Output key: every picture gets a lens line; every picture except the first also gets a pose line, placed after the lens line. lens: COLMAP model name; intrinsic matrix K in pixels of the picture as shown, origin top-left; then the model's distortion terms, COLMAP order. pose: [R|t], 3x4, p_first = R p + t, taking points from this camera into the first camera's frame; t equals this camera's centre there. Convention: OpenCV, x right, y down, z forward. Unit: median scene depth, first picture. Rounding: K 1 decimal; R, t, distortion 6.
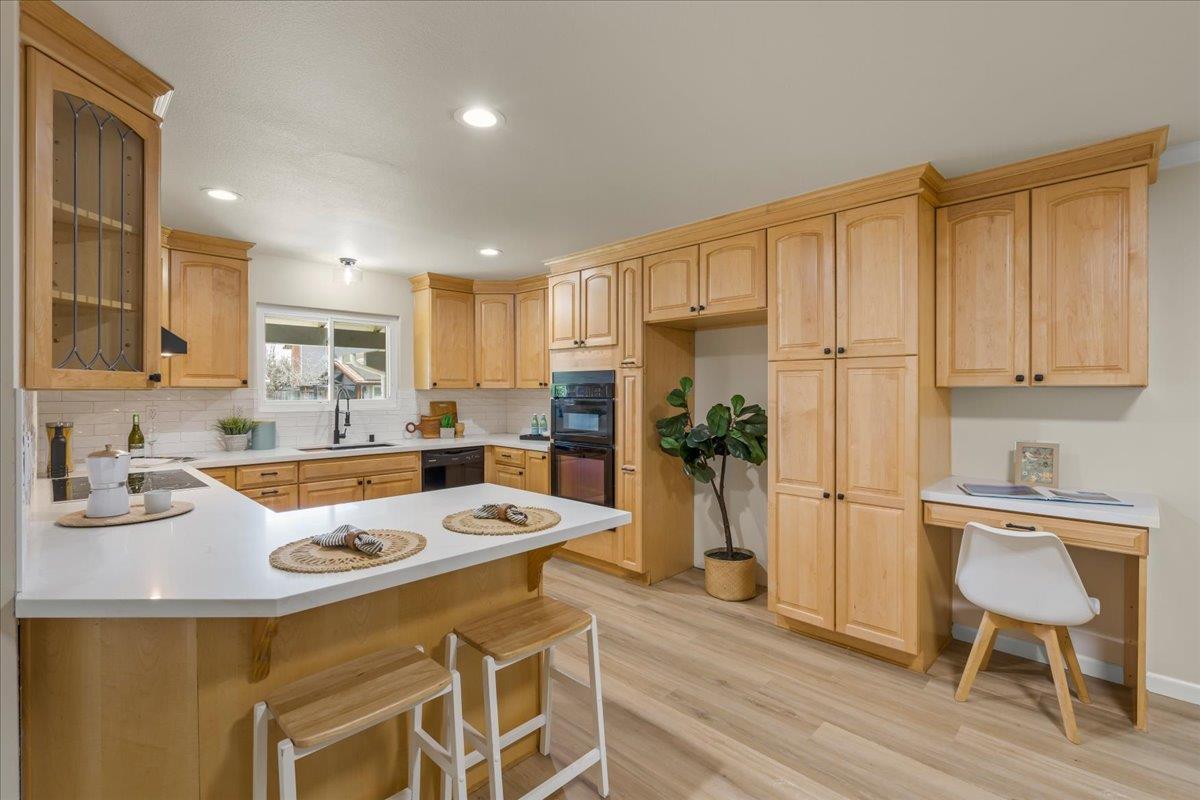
lens RADIAL K [[543.6, 0, 597.9], [0, 543.6, 395.4], [0, 0, 1]] dist [-0.007077, 0.002806]
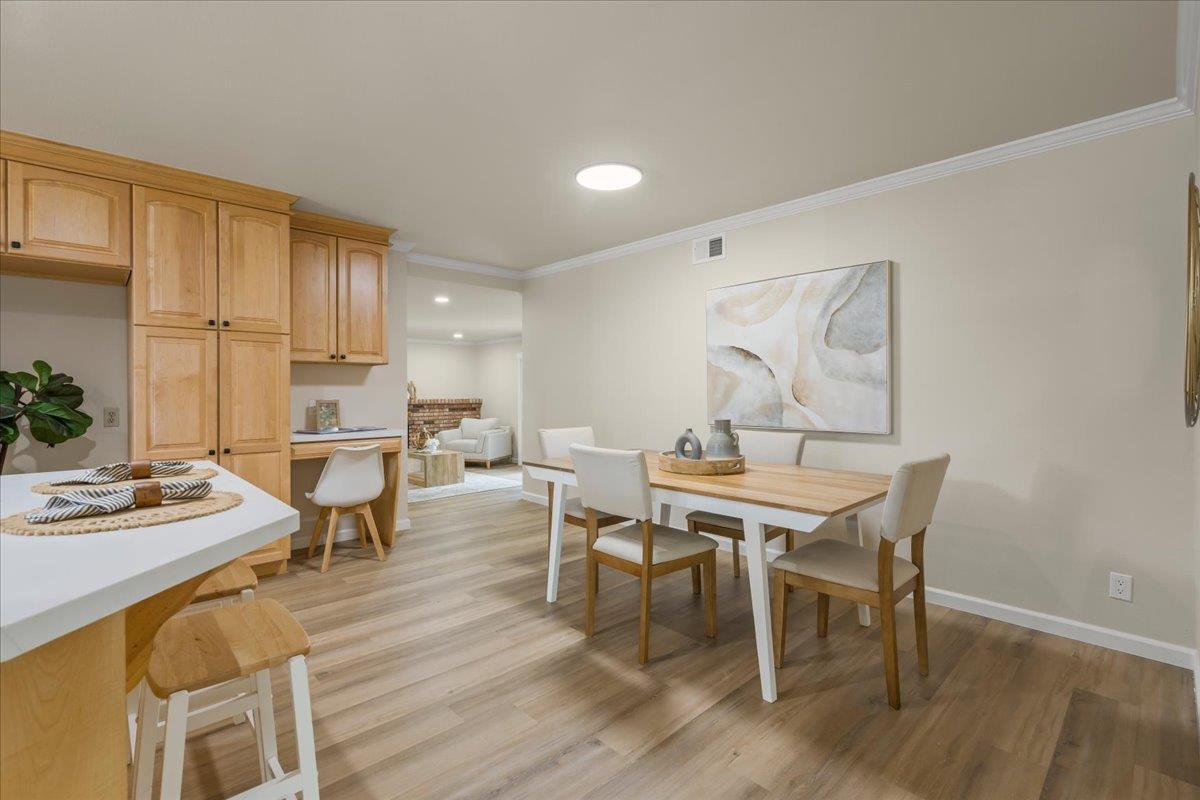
lens RADIAL K [[543.6, 0, 595.5], [0, 543.6, 395.4], [0, 0, 1]] dist [-0.007077, 0.002806]
pose [[0.031462, -0.006314, 0.999485, -0.535355], [0.008661, 0.999944, 0.006044, 0.054625], [-0.999467, 0.008466, 0.031515, 0.145459]]
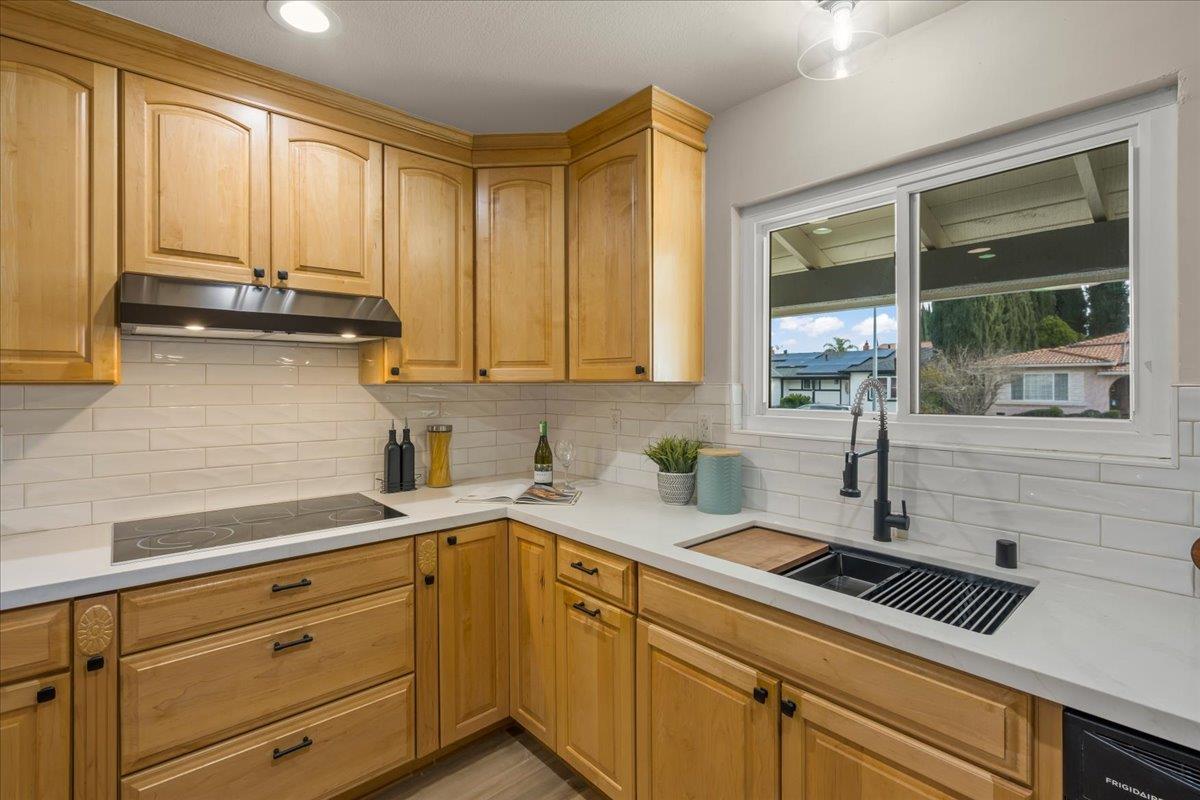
lens RADIAL K [[543.6, 0, 595.4], [0, 543.6, 385.0], [0, 0, 1]] dist [-0.007077, 0.002806]
pose [[-0.080826, -0.003599, -0.996722, -0.157554], [-0.010361, 0.999942, -0.002770, -0.009569], [0.996674, 0.010103, -0.080859, 1.105408]]
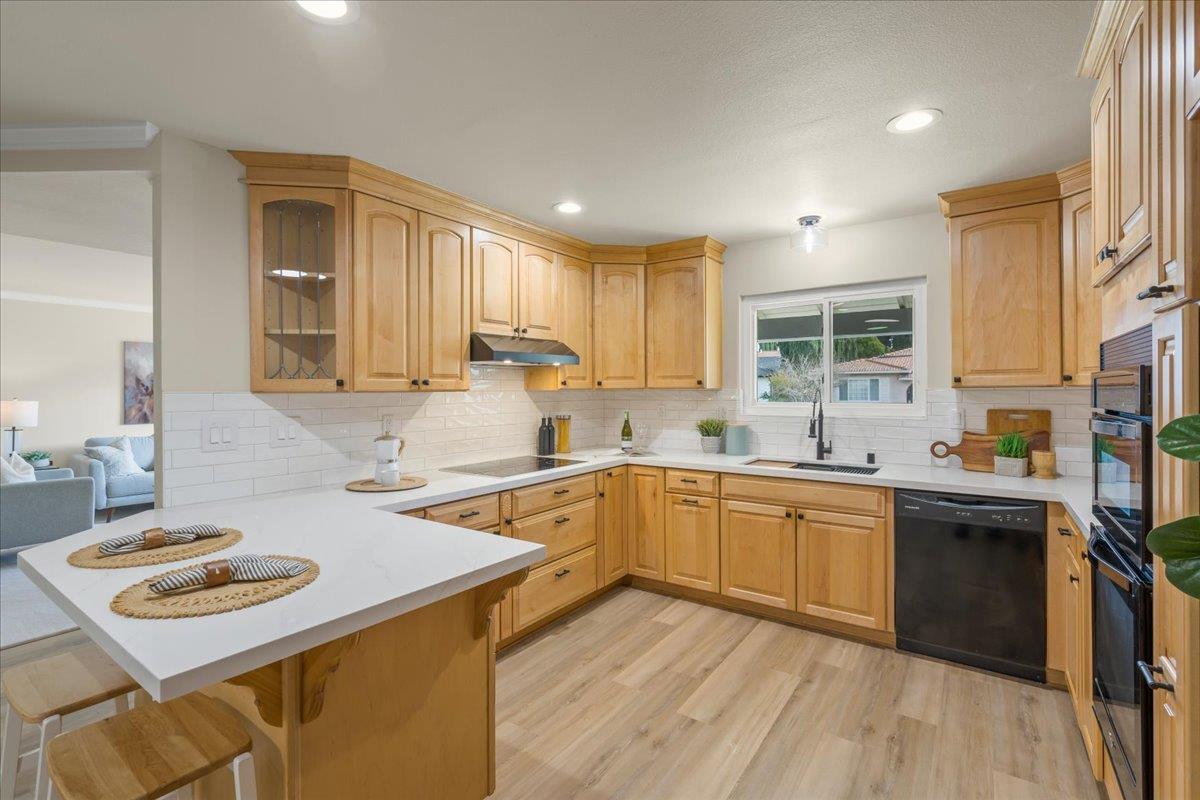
lens RADIAL K [[543.6, 0, 592.5], [0, 543.6, 391.4], [0, 0, 1]] dist [-0.007077, 0.002806]
pose [[0.152554, -0.000069, -0.988295, 0.306137], [-0.005805, 0.999983, -0.000965, -0.007311], [0.988278, 0.005885, 0.152551, 0.733699]]
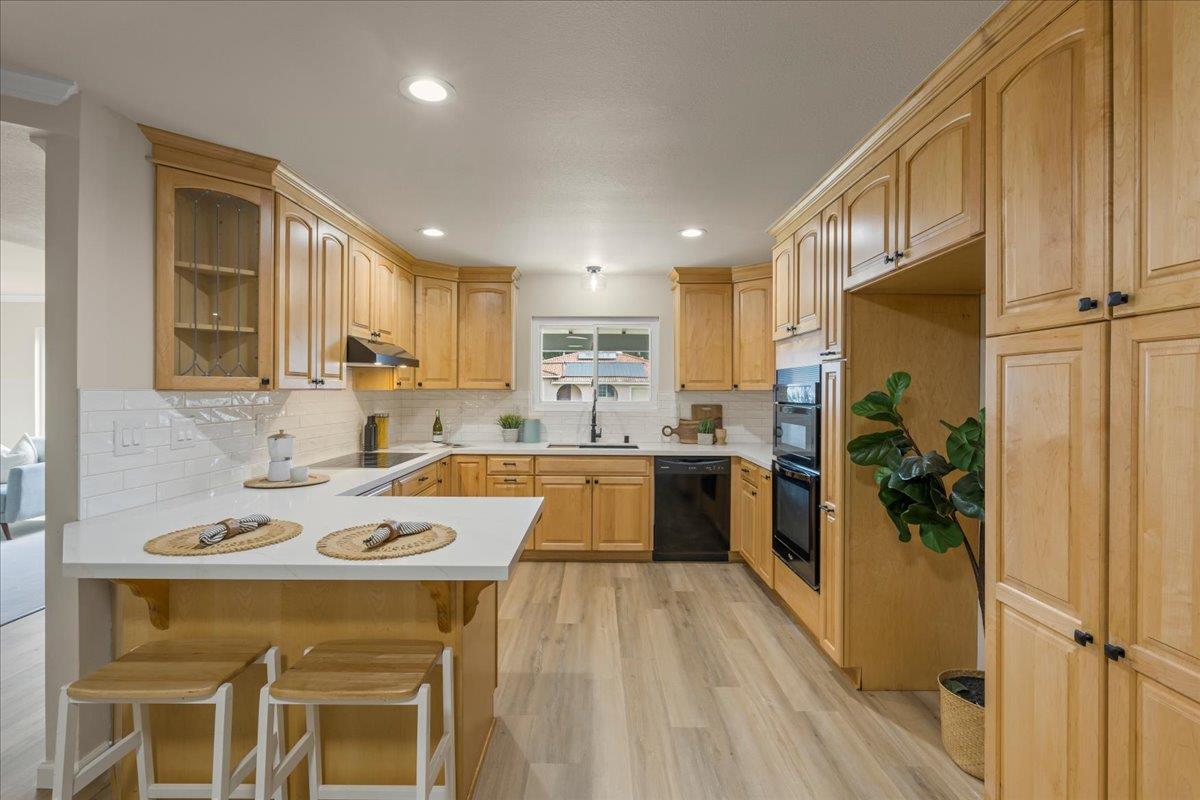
lens RADIAL K [[543.6, 0, 594.7], [0, 543.6, 392.8], [0, 0, 1]] dist [-0.007077, 0.002806]
pose [[0.697383, 0.004338, -0.716685, 0.370492], [-0.011005, 0.999929, -0.004657, -0.003764], [0.716614, 0.011135, 0.697381, 0.338522]]
